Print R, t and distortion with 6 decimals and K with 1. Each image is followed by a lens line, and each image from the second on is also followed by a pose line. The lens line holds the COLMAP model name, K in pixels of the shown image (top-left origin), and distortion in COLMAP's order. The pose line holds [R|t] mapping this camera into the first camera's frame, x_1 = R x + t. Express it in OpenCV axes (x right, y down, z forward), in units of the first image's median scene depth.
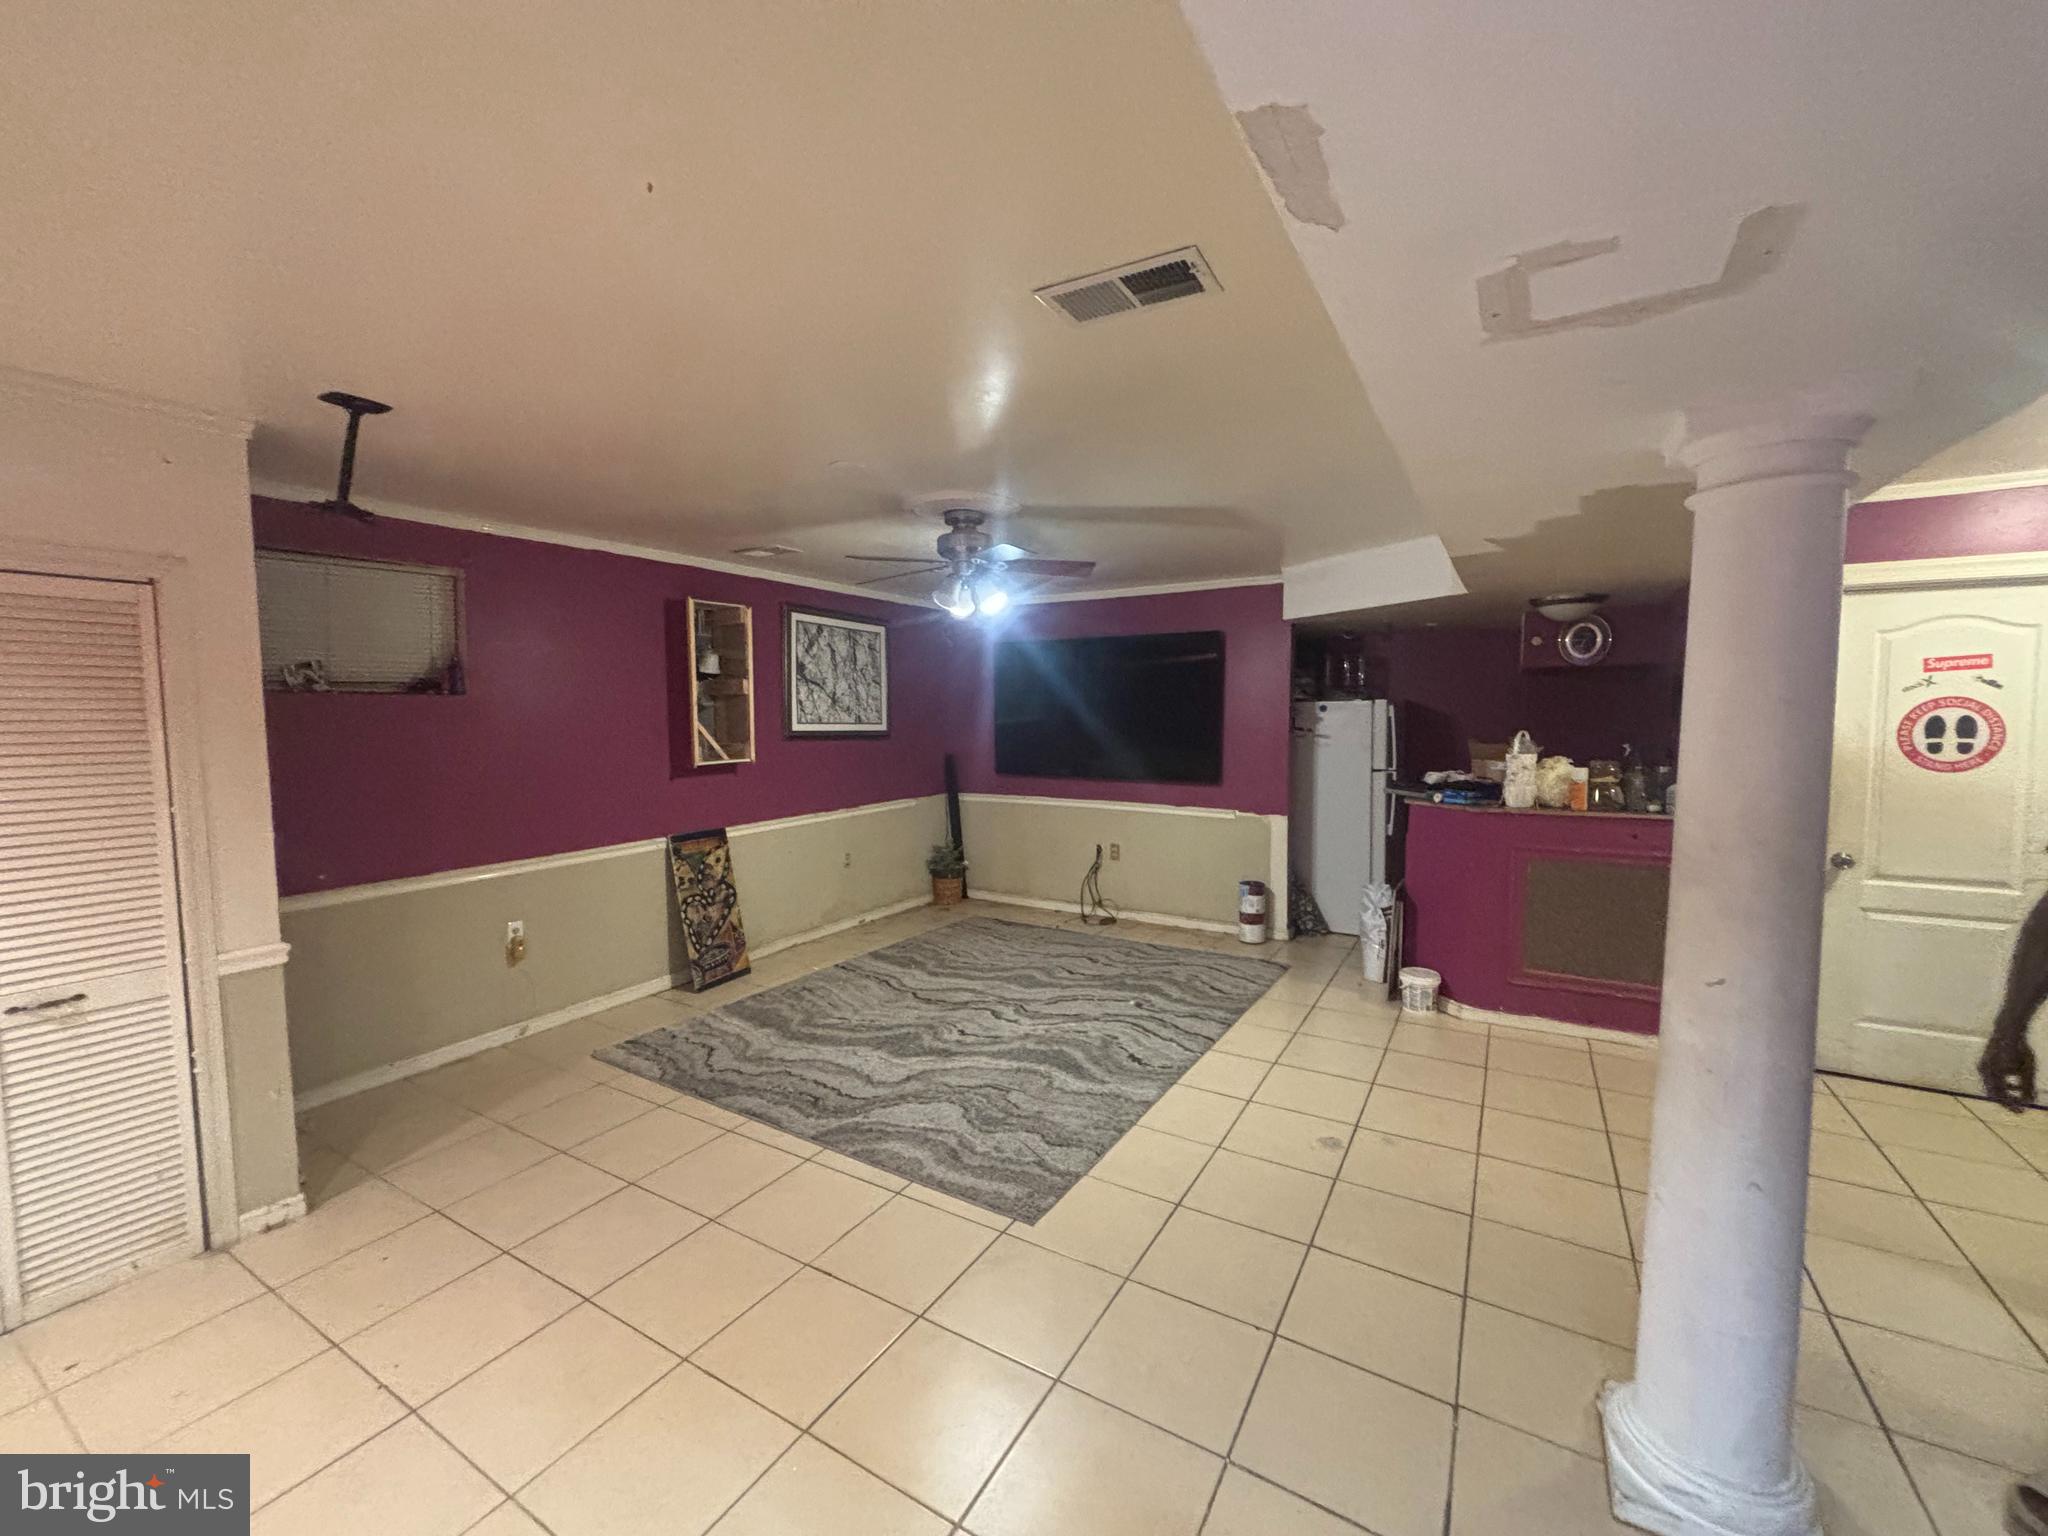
lens RADIAL K [[821.8, 0, 1025.1], [0, 821.8, 783.9], [0, 0, 1]] dist [0.000237, -0.000404]
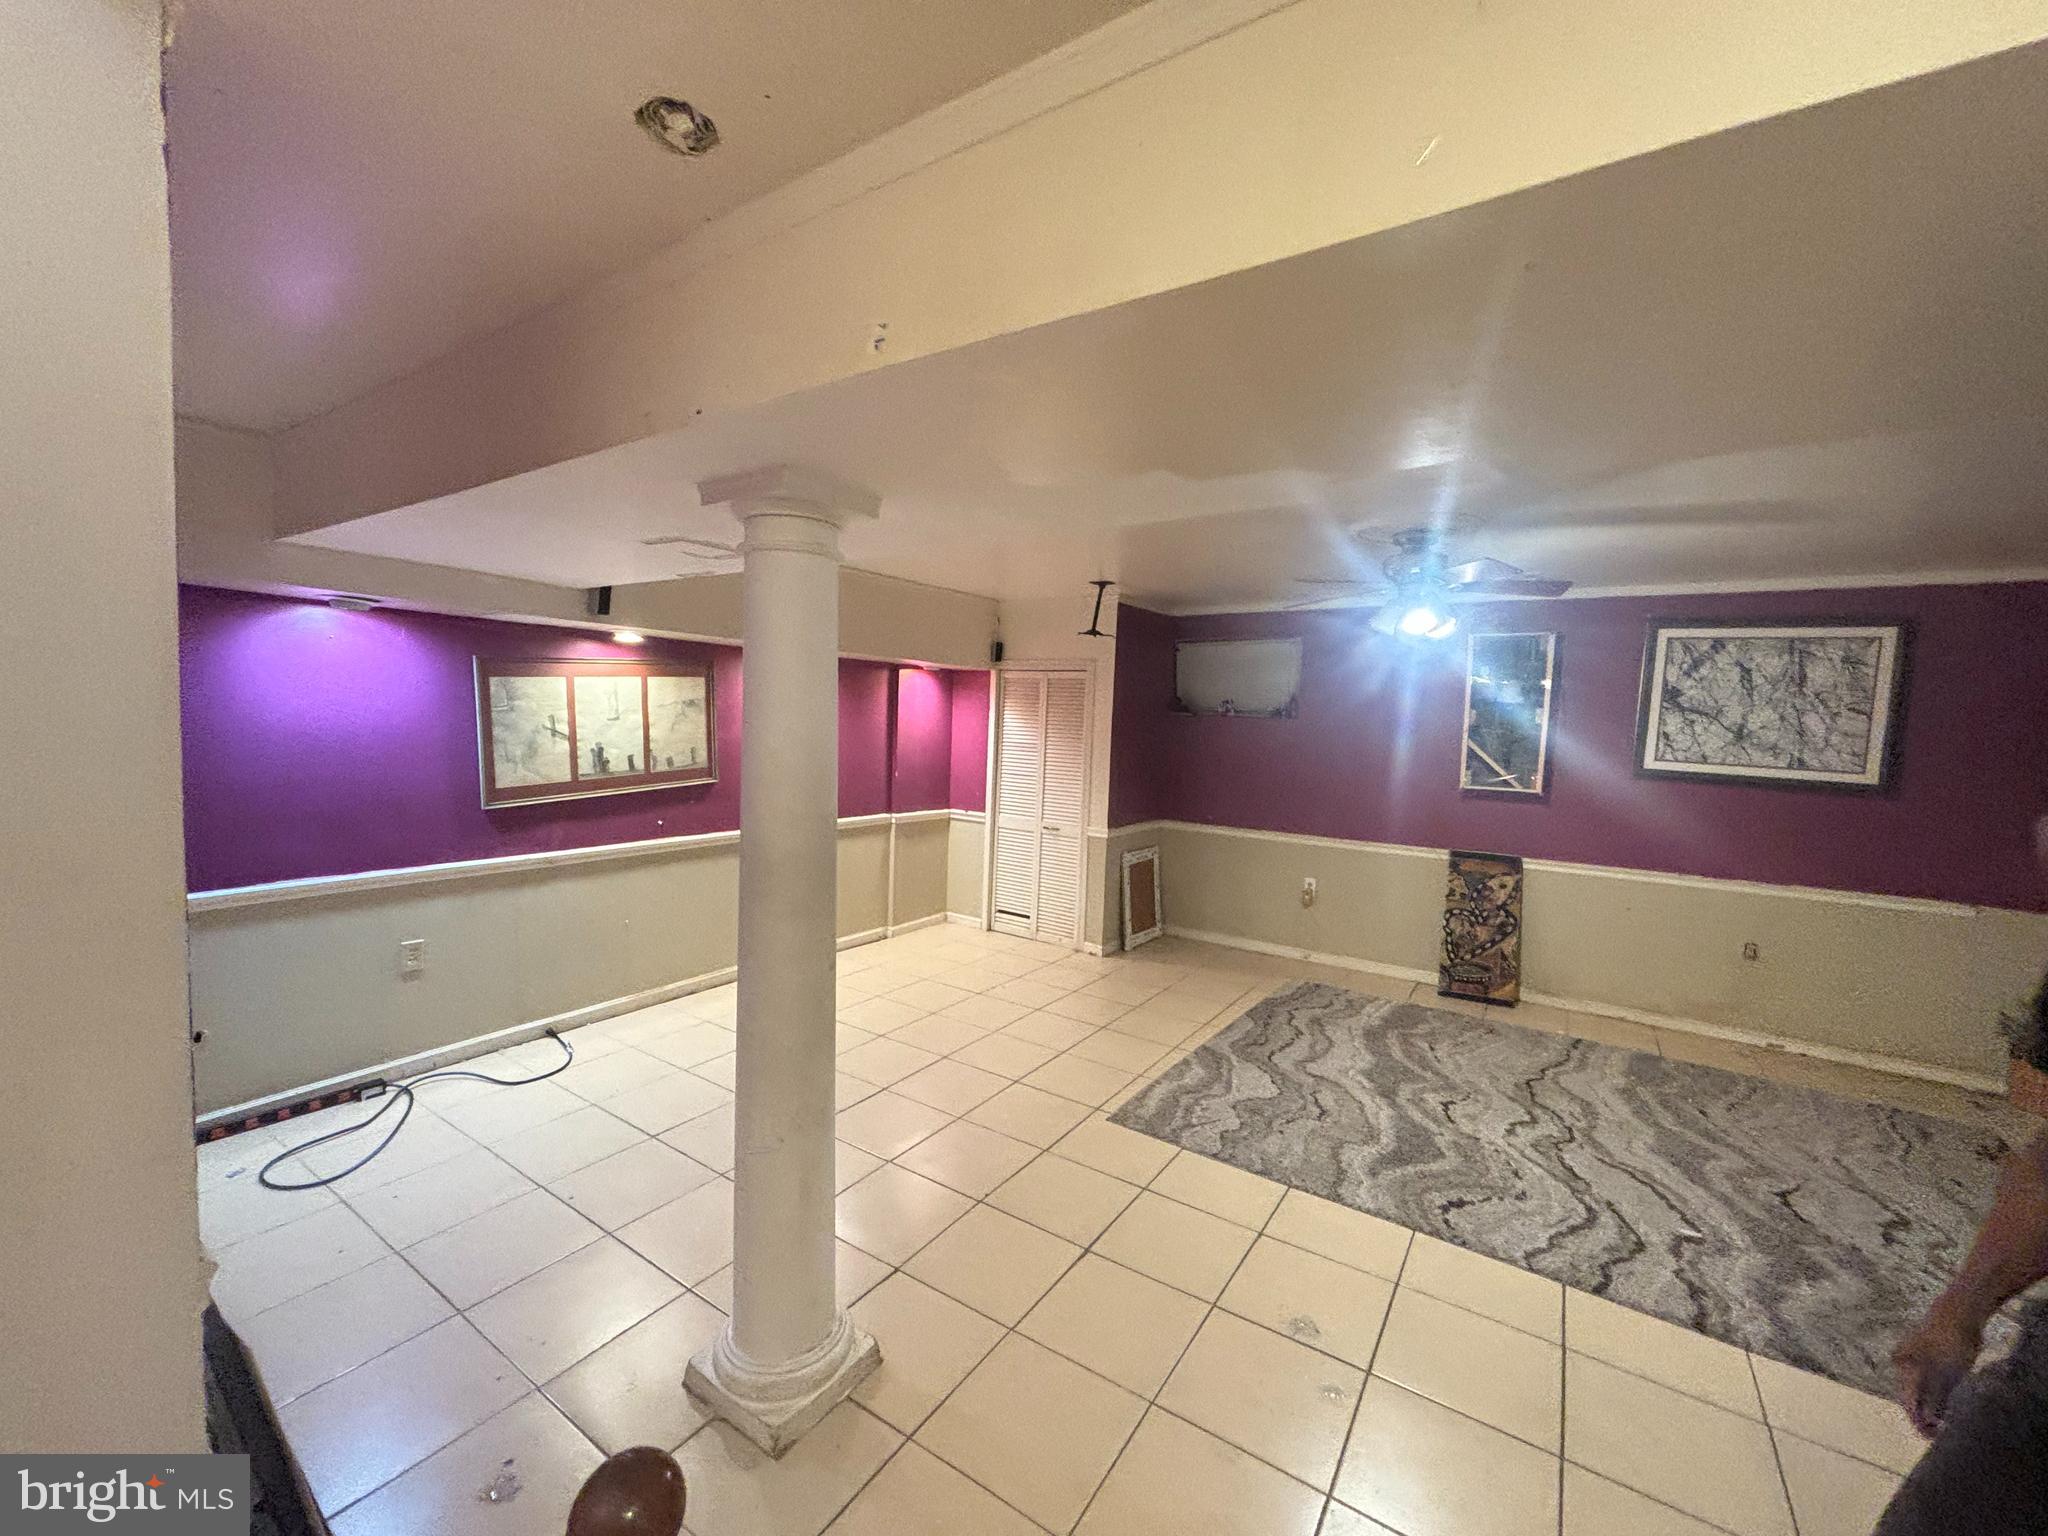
lens RADIAL K [[821.8, 0, 1025.1], [0, 821.8, 783.9], [0, 0, 1]] dist [0.000237, -0.000404]
pose [[-0.061369, 0.080469, -0.994866, 0.696677], [-0.128357, 0.987832, 0.087818, -0.047594], [0.989827, 0.133088, -0.050293, 0.476280]]
